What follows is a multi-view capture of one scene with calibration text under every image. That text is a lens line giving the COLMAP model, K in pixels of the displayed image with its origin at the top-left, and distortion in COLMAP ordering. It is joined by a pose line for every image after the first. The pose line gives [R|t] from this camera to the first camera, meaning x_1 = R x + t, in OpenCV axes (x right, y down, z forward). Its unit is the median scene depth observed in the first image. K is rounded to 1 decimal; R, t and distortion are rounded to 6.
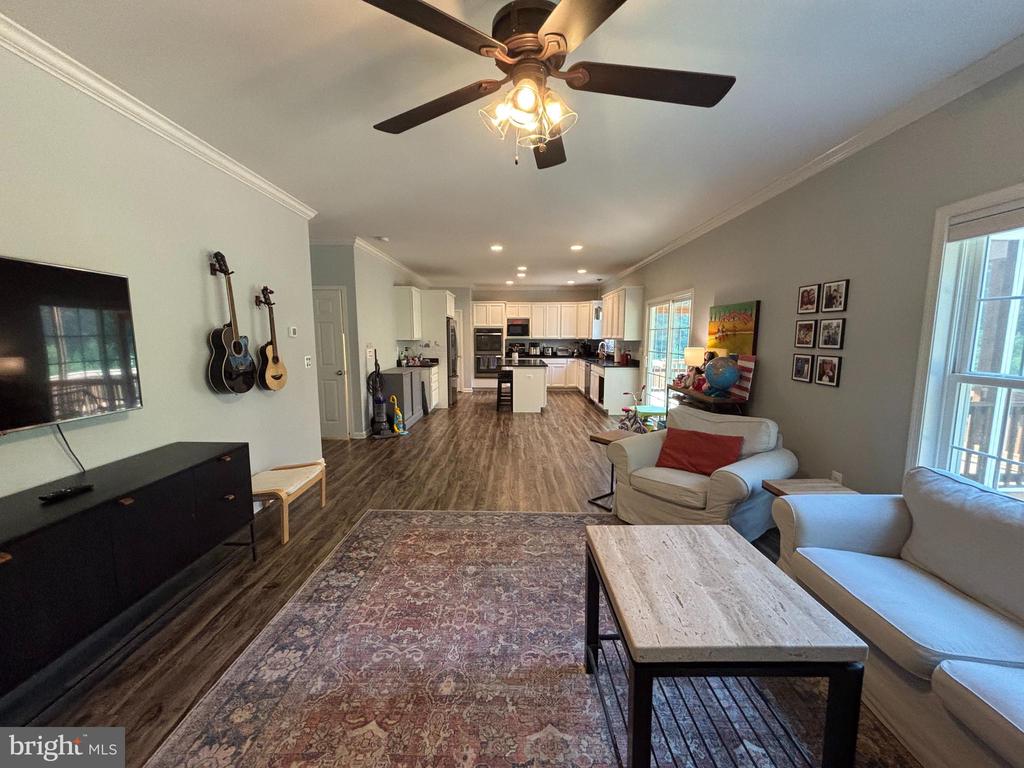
lens RADIAL K [[411.5, 0, 510.2], [0, 411.5, 387.1], [0, 0, 1]] dist [0.000443, 0.000086]
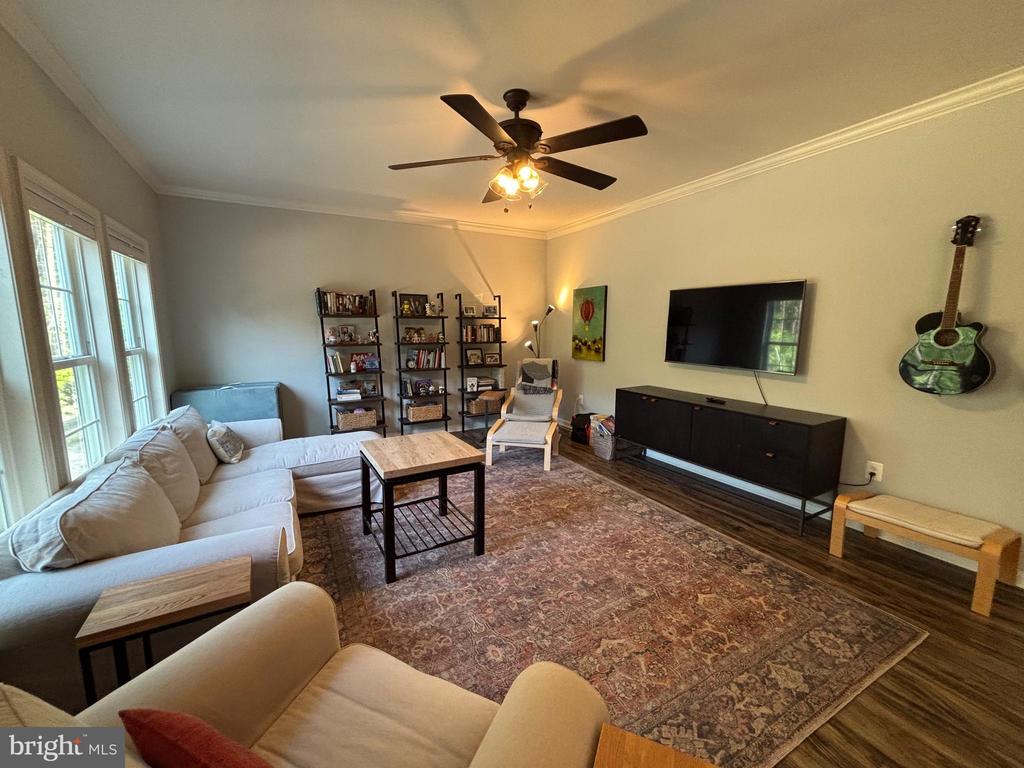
lens RADIAL K [[411.5, 0, 510.2], [0, 411.5, 387.1], [0, 0, 1]] dist [0.000443, 0.000086]
pose [[-0.868675, 0.071885, -0.490139, 0.369786], [-0.062538, 0.965586, 0.252452, -0.120222], [0.491419, 0.249951, -0.834285, 1.015597]]
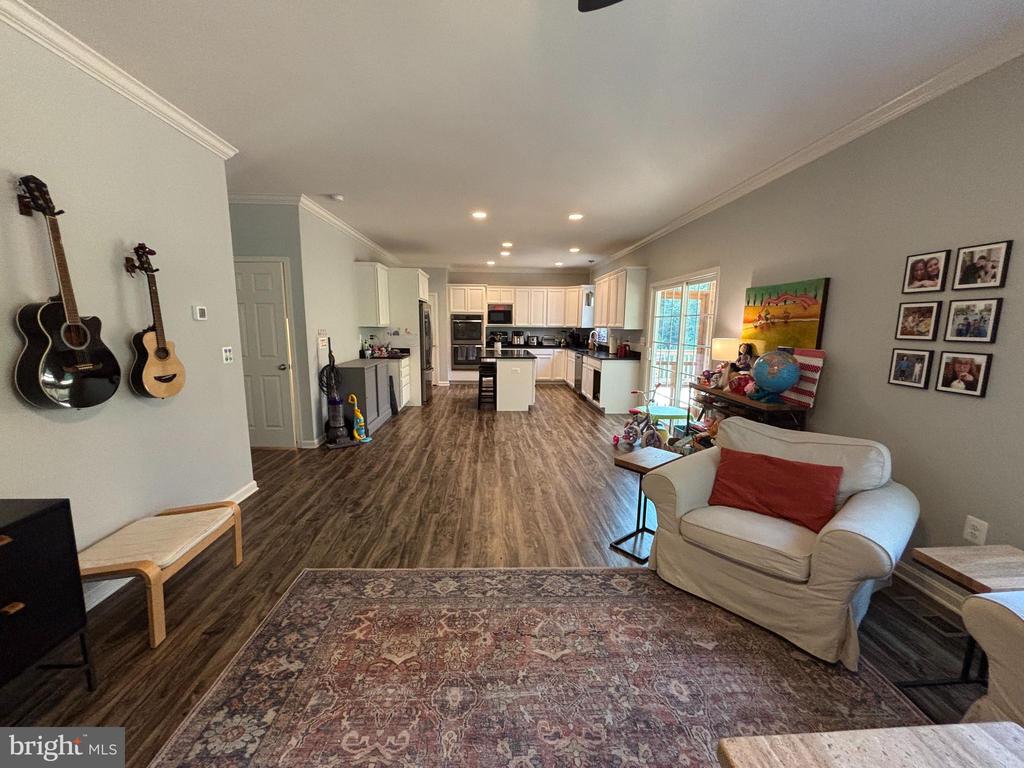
lens RADIAL K [[411.5, 0, 510.2], [0, 411.5, 387.1], [0, 0, 1]] dist [0.000443, 0.000086]
pose [[0.998248, -0.000794, 0.059159, -0.032682], [-0.000842, 0.999618, 0.027627, -0.027616], [-0.059158, -0.027628, 0.997866, 0.267267]]
